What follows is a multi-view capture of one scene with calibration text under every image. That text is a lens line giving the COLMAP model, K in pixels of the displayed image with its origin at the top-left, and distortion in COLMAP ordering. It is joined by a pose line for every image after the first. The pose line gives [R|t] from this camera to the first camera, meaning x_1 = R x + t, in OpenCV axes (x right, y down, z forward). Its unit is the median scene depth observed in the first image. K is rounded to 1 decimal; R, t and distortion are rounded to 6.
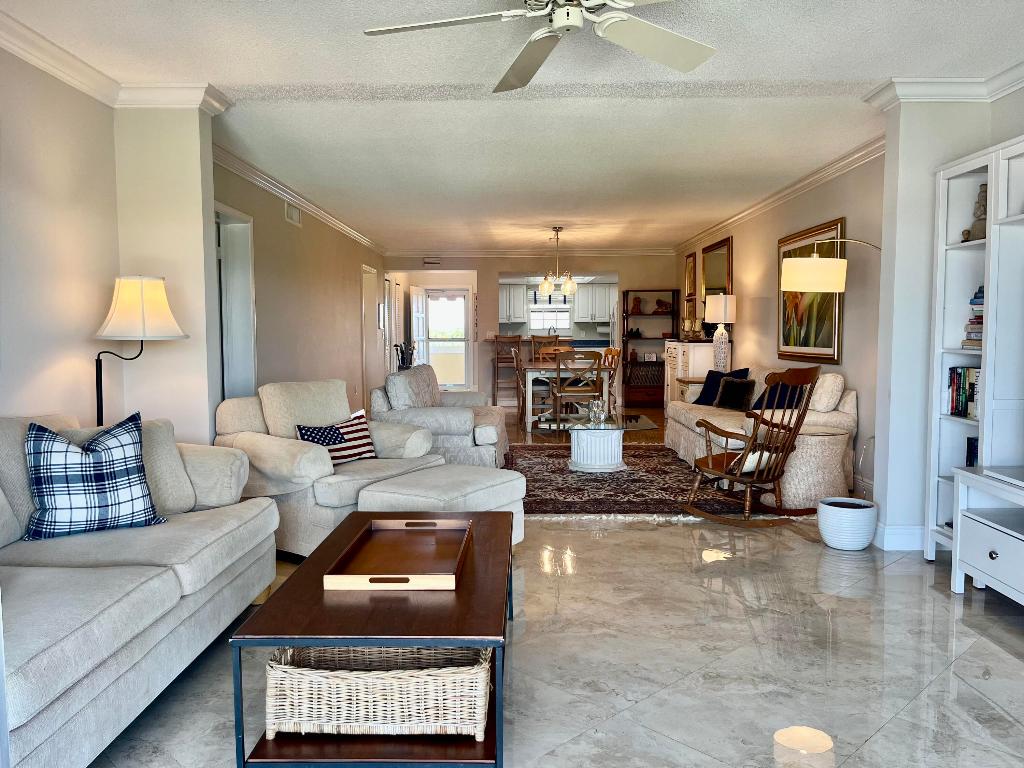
lens RADIAL K [[771.9, 0, 509.7], [0, 771.9, 383.8], [0, 0, 1]] dist [0.039479, -0.024963]
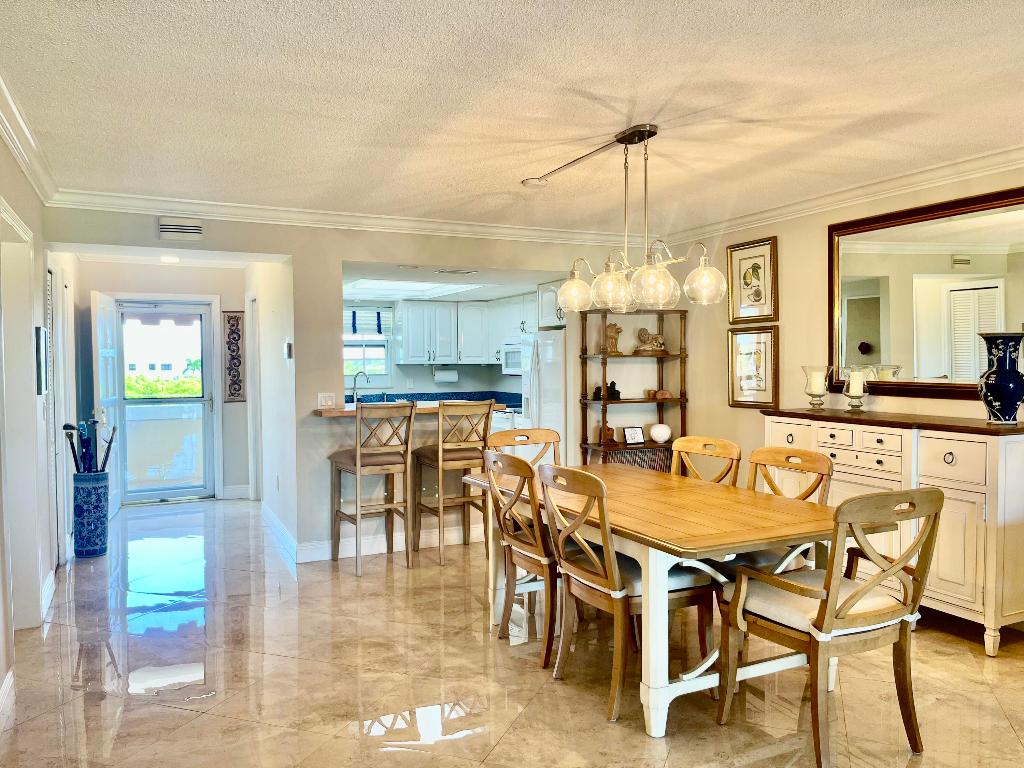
lens RADIAL K [[771.9, 0, 513.4], [0, 771.9, 383.2], [0, 0, 1]] dist [0.039479, -0.024963]
pose [[0.902802, -0.018085, 0.429675, -0.119283], [0.034570, 0.998934, -0.030591, -0.056677], [-0.428664, 0.042472, 0.902465, 0.547820]]
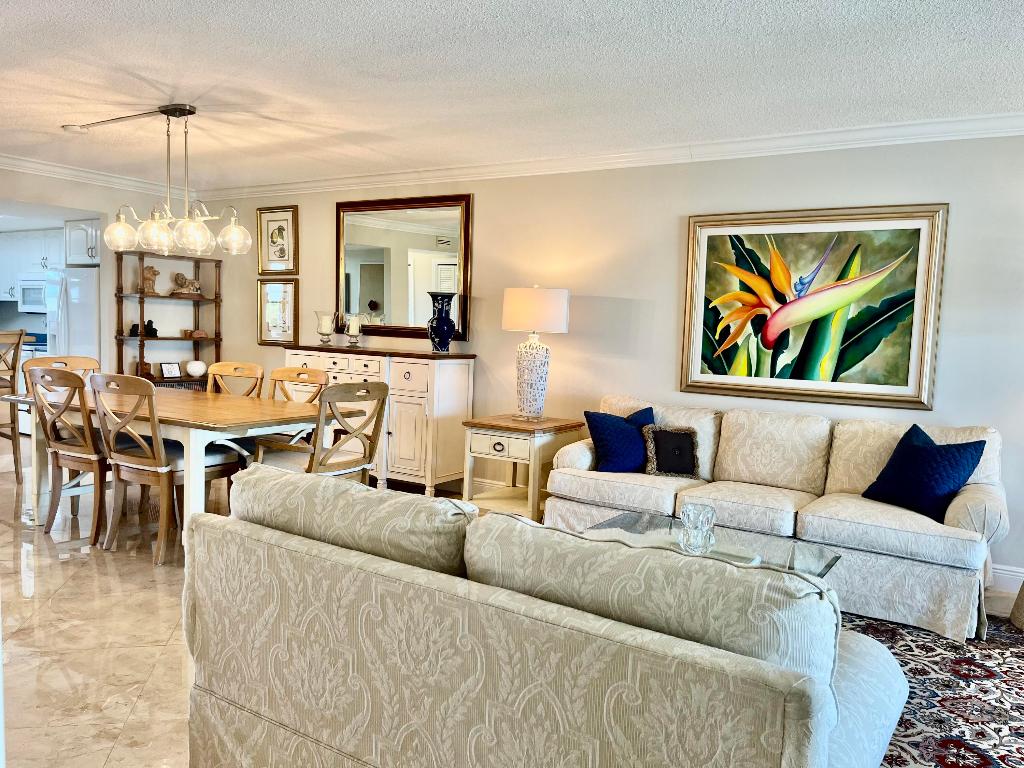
lens RADIAL K [[771.9, 0, 514.0], [0, 771.9, 390.2], [0, 0, 1]] dist [0.039479, -0.024963]
pose [[0.520199, -0.049082, 0.852634, -0.185471], [0.019581, 0.998770, 0.045548, -0.040659], [-0.853821, -0.006998, 0.520520, 0.462958]]
